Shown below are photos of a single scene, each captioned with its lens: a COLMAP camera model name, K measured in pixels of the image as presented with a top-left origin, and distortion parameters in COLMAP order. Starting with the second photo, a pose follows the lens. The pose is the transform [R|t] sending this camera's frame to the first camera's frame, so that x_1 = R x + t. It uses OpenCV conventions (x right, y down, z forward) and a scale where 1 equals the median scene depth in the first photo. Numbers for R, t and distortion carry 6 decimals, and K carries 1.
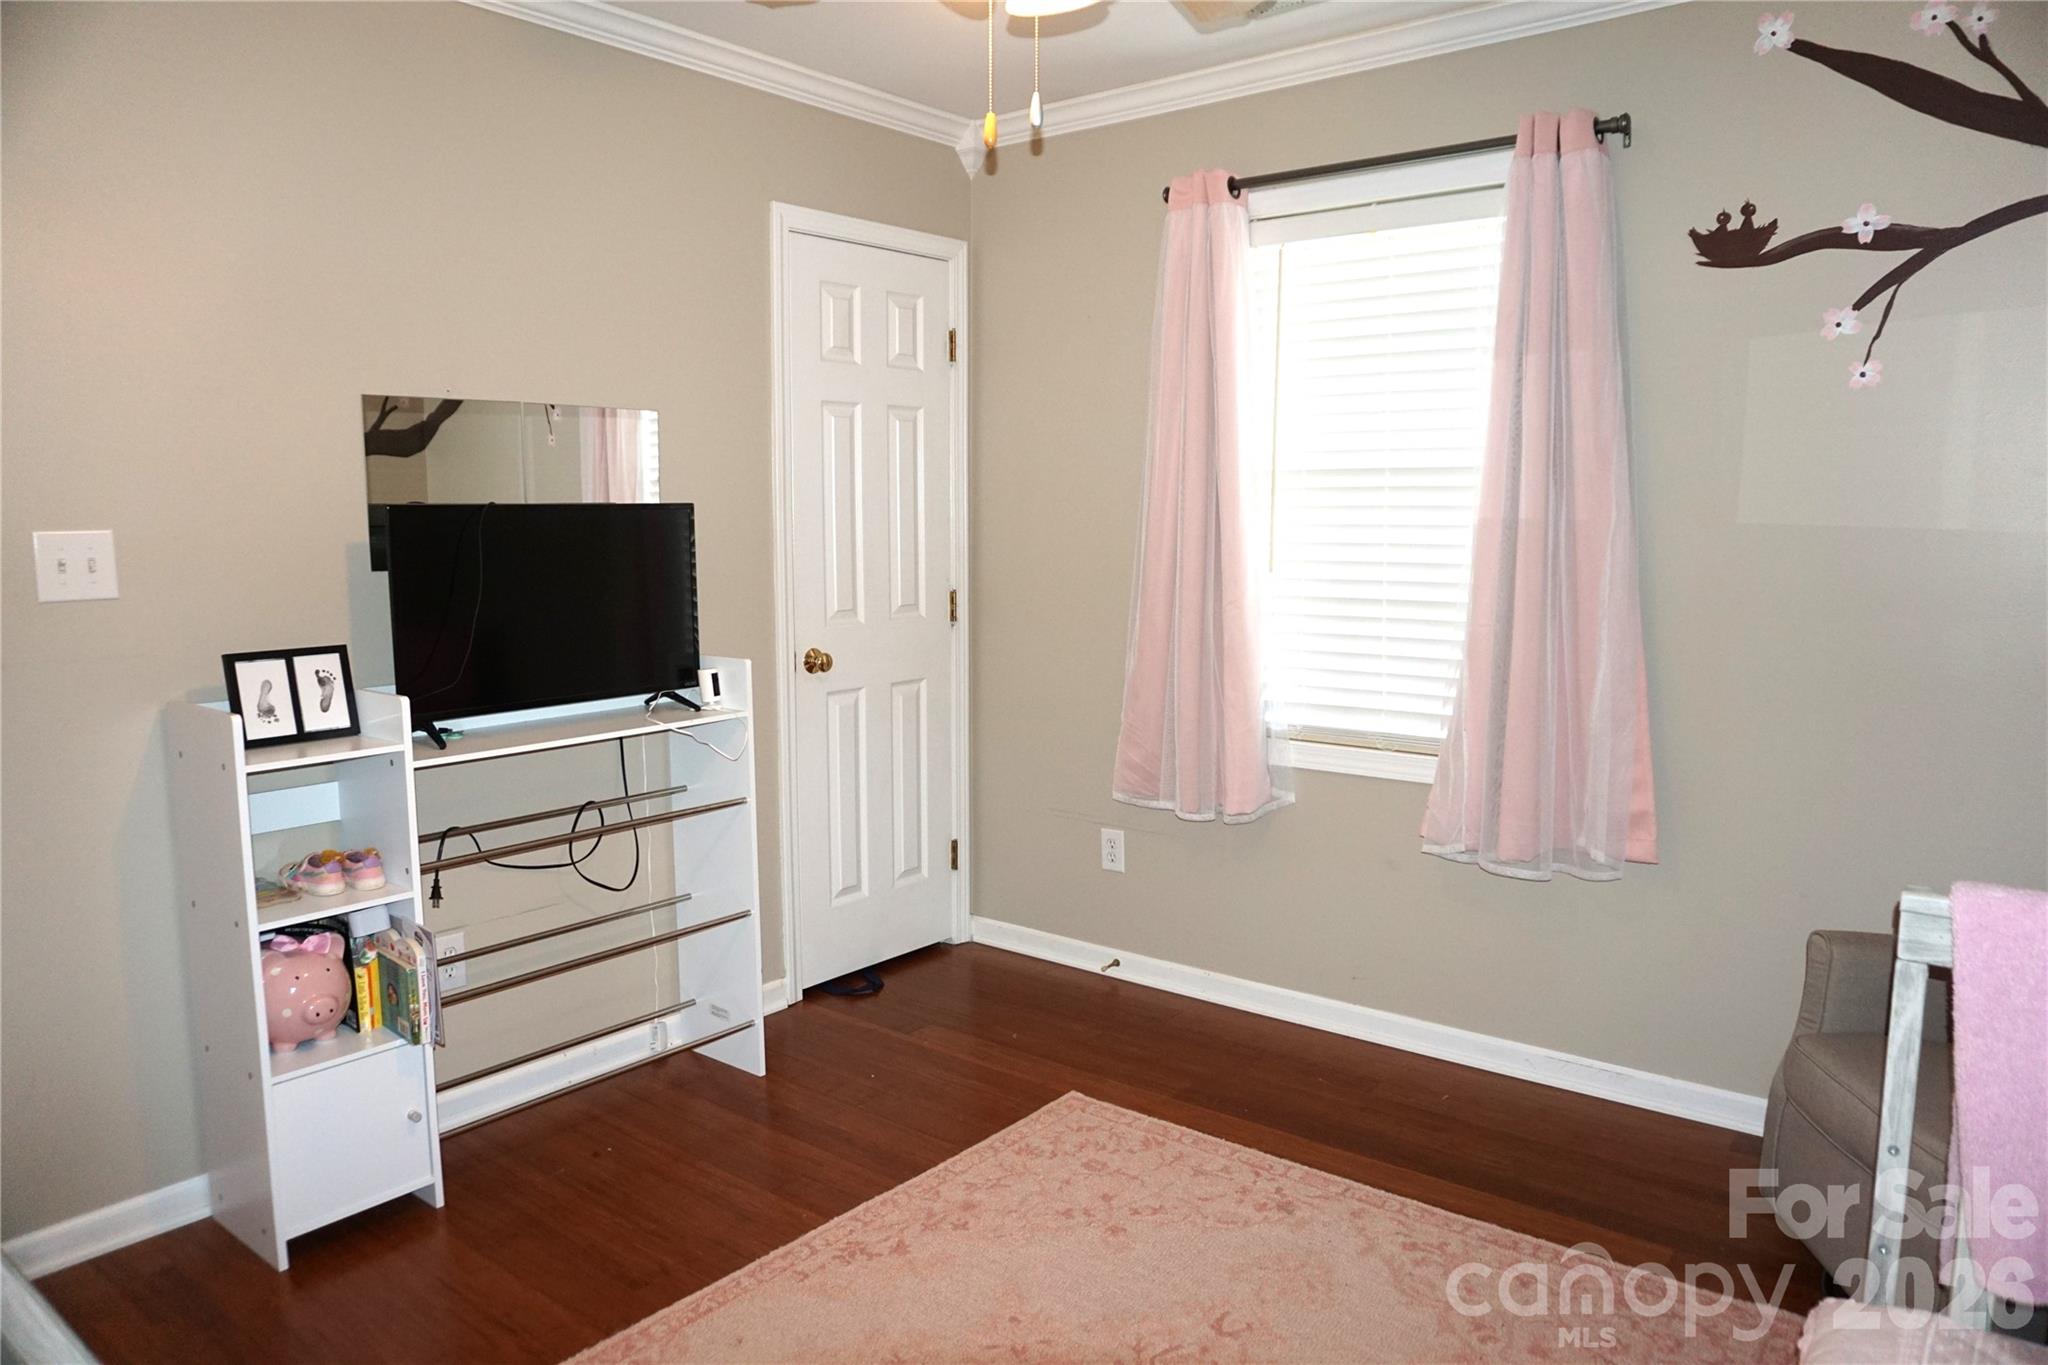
lens RADIAL K [[1364.6, 0, 1020.3], [0, 1364.6, 682.2], [0, 0, 1]] dist [-0.050969, 0.034866]
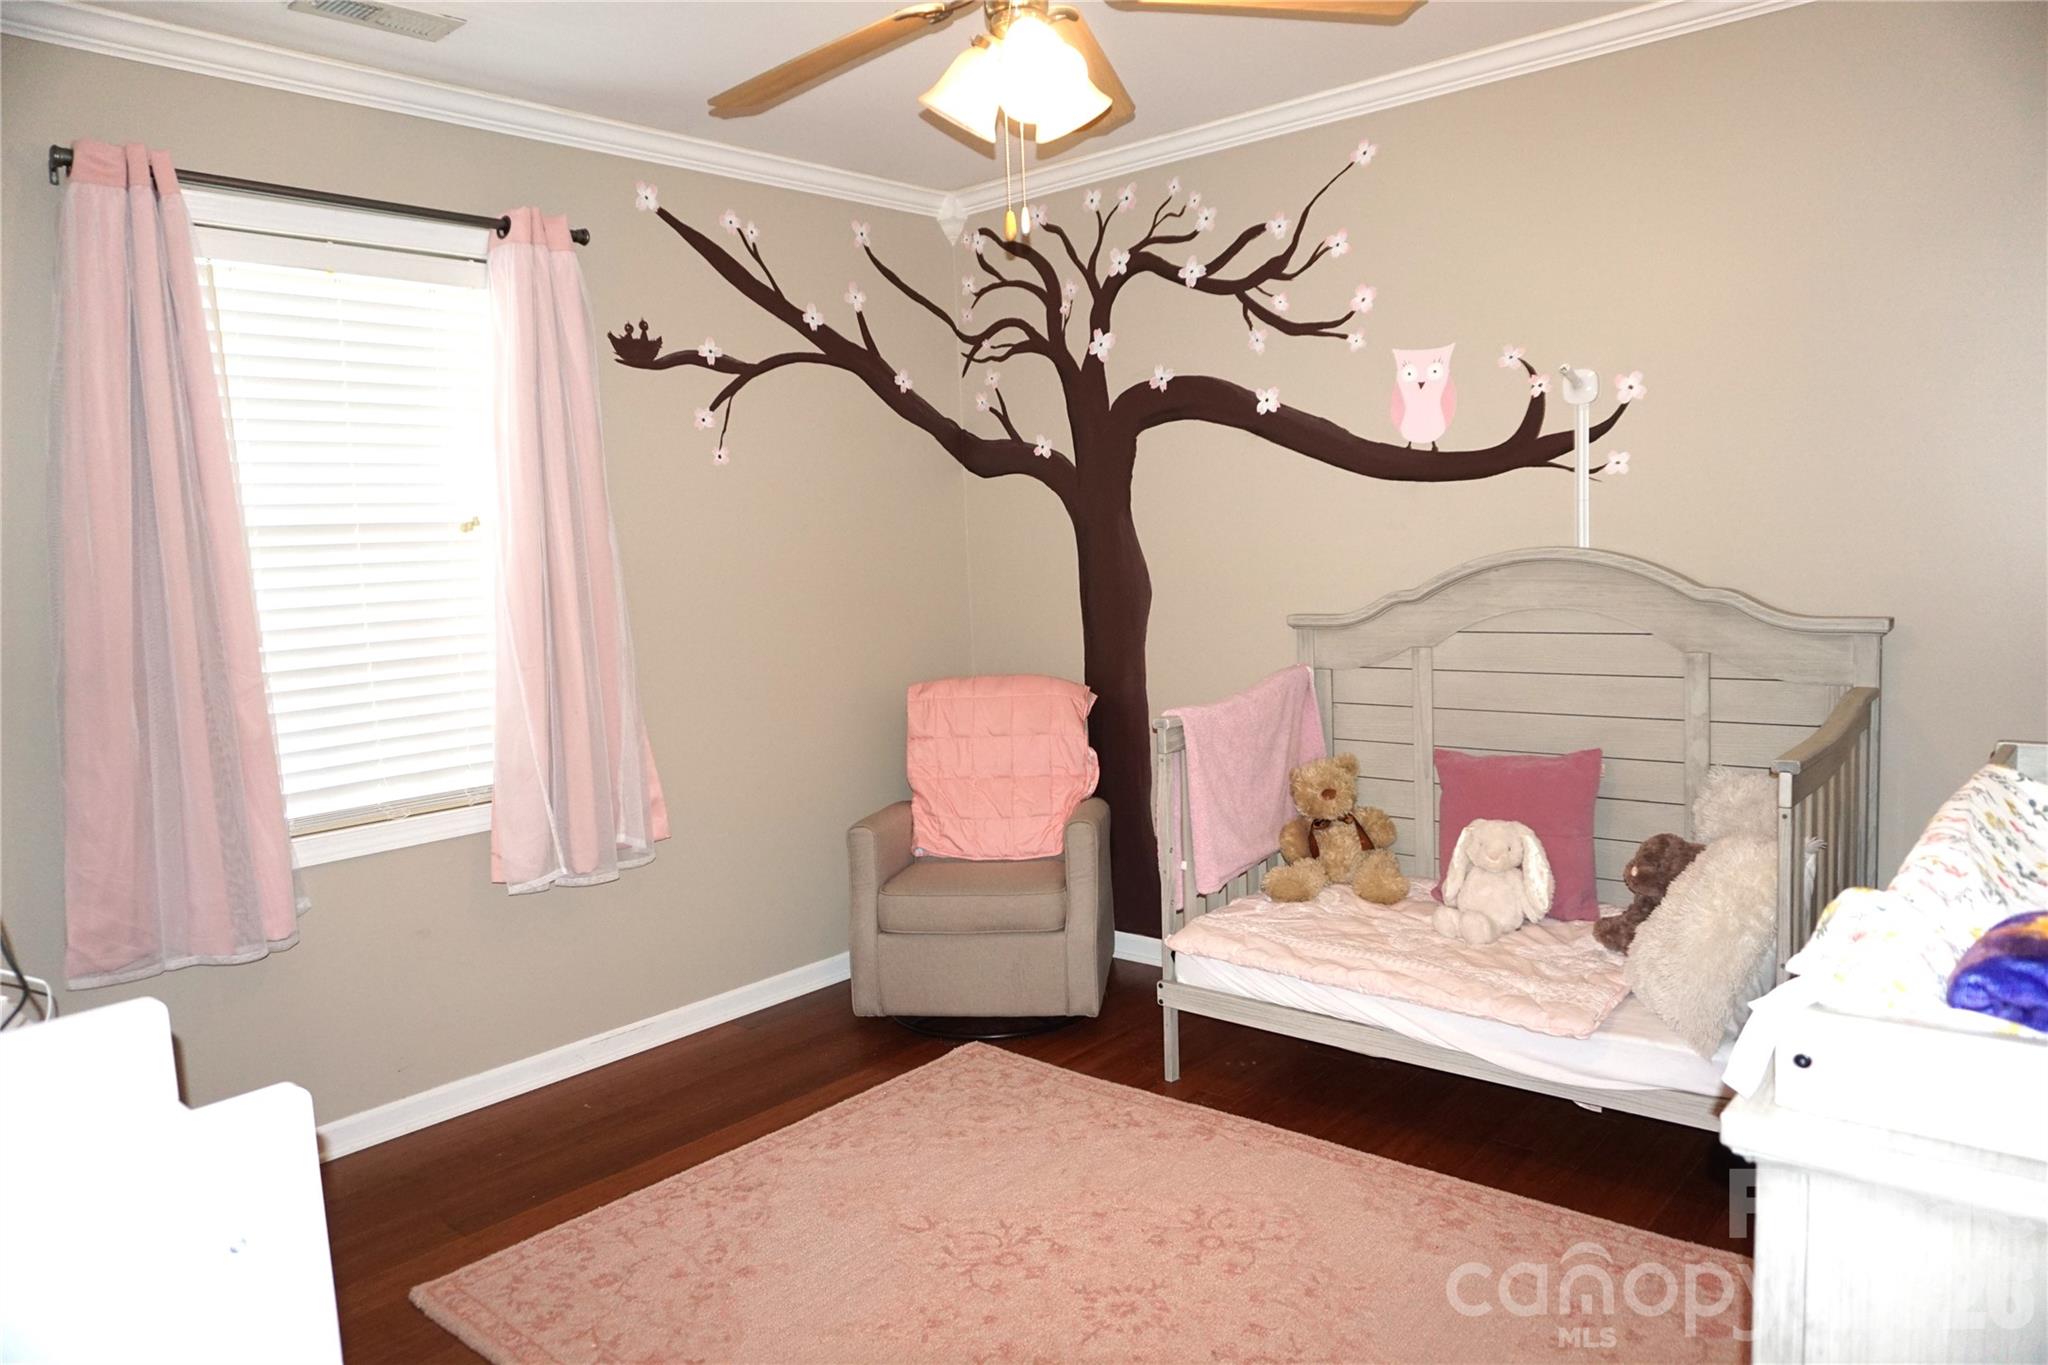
lens RADIAL K [[1364.6, 0, 1012.9], [0, 1364.6, 689.2], [0, 0, 1]] dist [-0.050969, 0.034866]
pose [[0.059450, -0.105143, 0.992679, -0.796589], [0.170139, 0.980954, 0.093712, -0.068373], [-0.983625, 0.163322, 0.076206, 0.615158]]
